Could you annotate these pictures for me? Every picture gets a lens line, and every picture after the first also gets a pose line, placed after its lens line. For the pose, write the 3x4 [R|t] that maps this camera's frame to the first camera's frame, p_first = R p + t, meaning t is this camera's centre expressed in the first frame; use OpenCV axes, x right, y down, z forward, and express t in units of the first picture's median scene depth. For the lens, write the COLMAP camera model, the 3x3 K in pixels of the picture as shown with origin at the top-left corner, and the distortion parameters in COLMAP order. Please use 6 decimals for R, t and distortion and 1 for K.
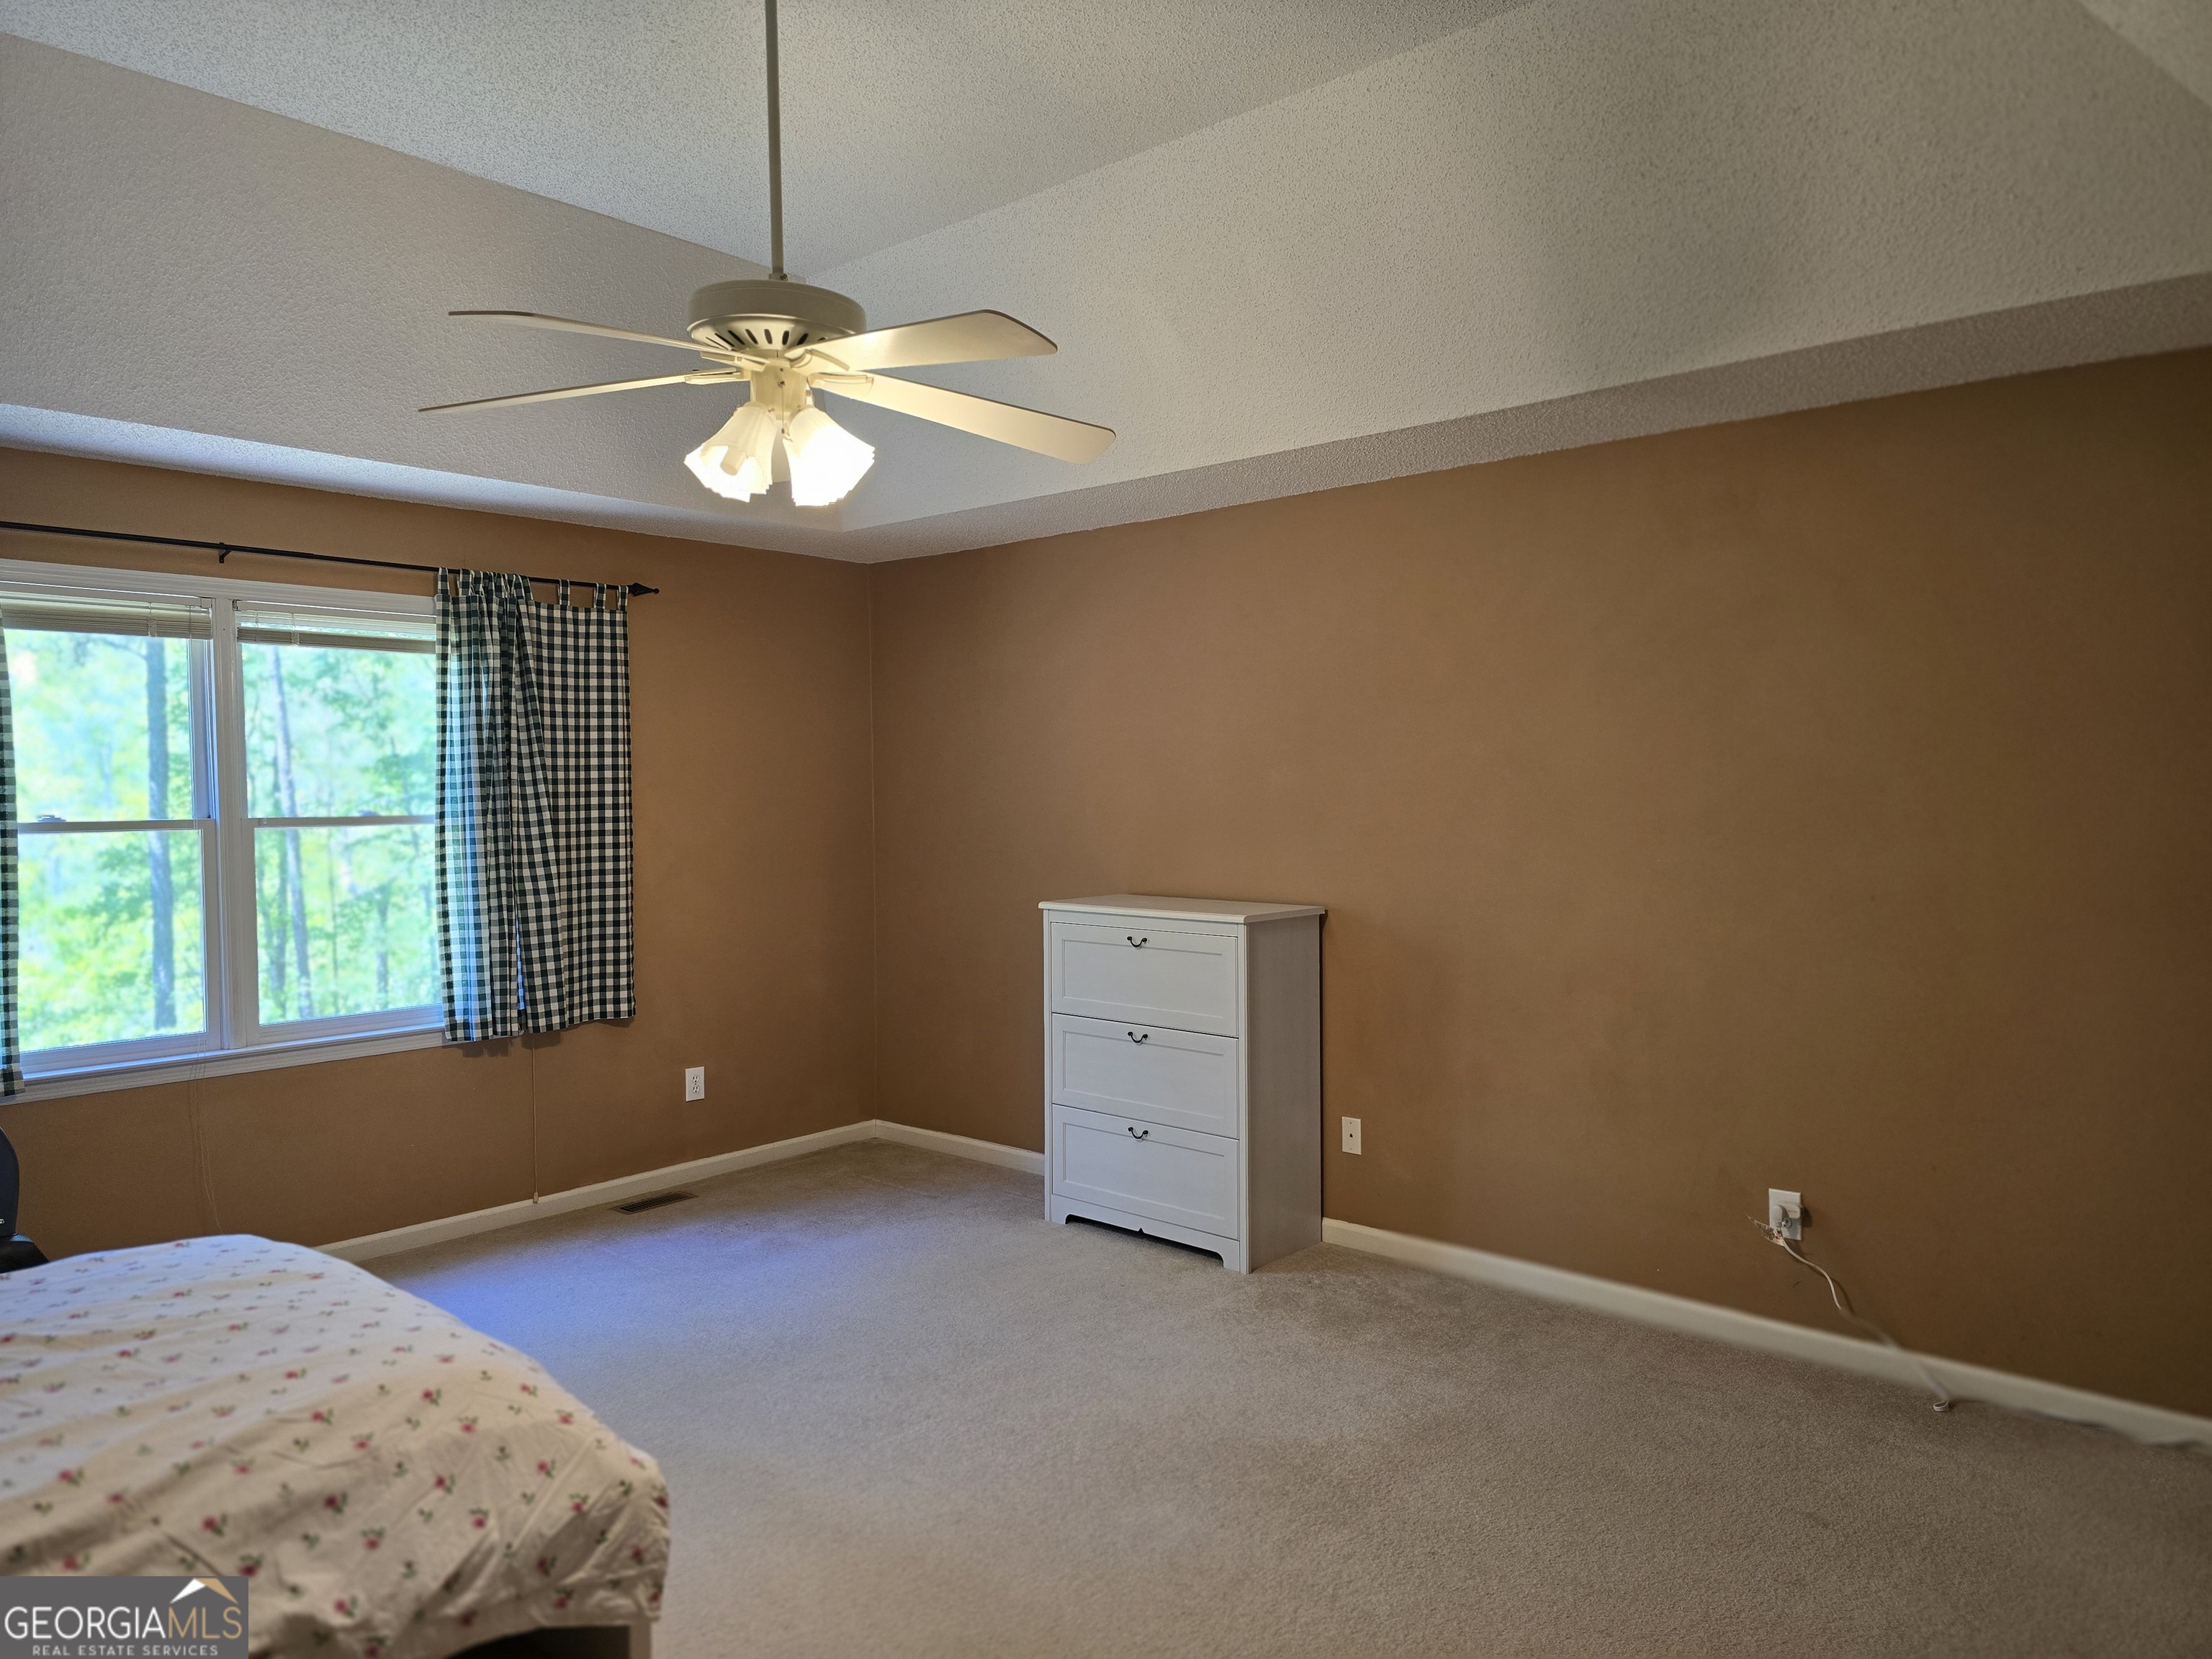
lens RADIAL K [[1473.8, 0, 1115.6], [0, 1473.8, 828.3], [0, 0, 1]] dist [0.054194, -0.045567]
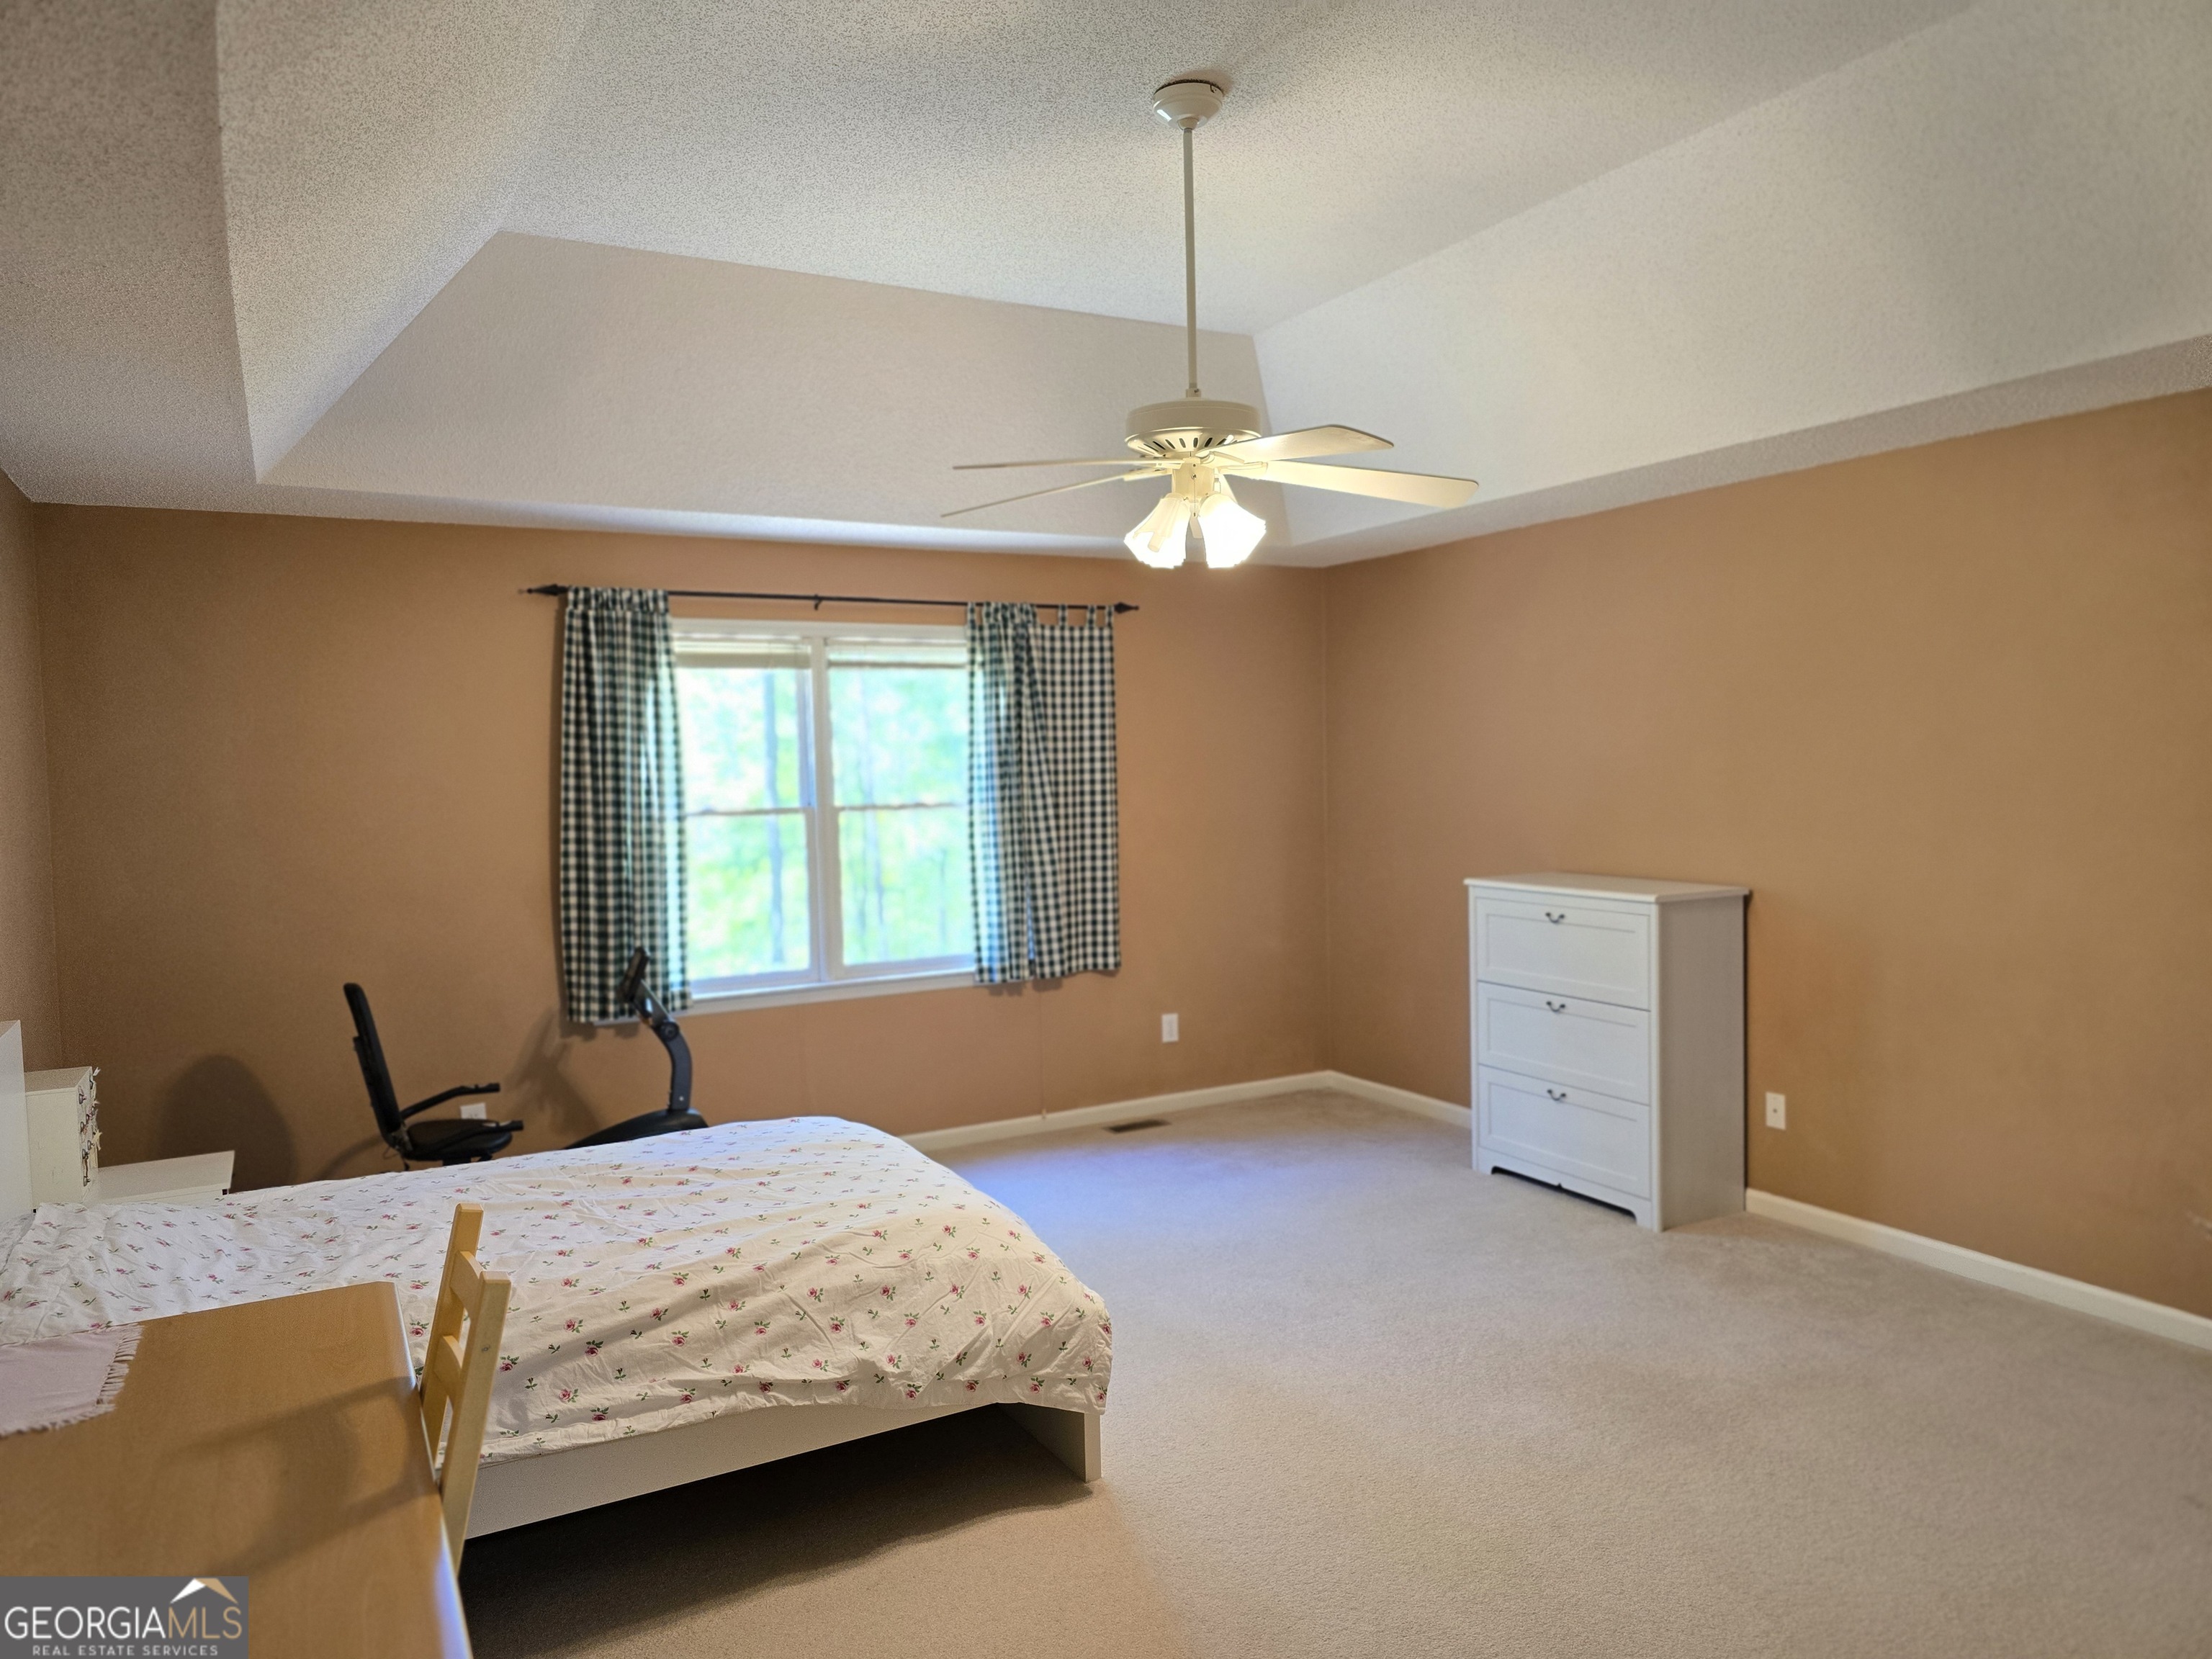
lens RADIAL K [[1486.9, 0, 1131.3], [0, 1486.9, 813.1], [0, 0, 1]] dist [0.127427, -0.249281]
pose [[0.944811, 0.000083, -0.327616, 0.090481], [0.004836, 0.999888, 0.014199, -0.017564], [0.327581, -0.014999, 0.944704, -0.148829]]
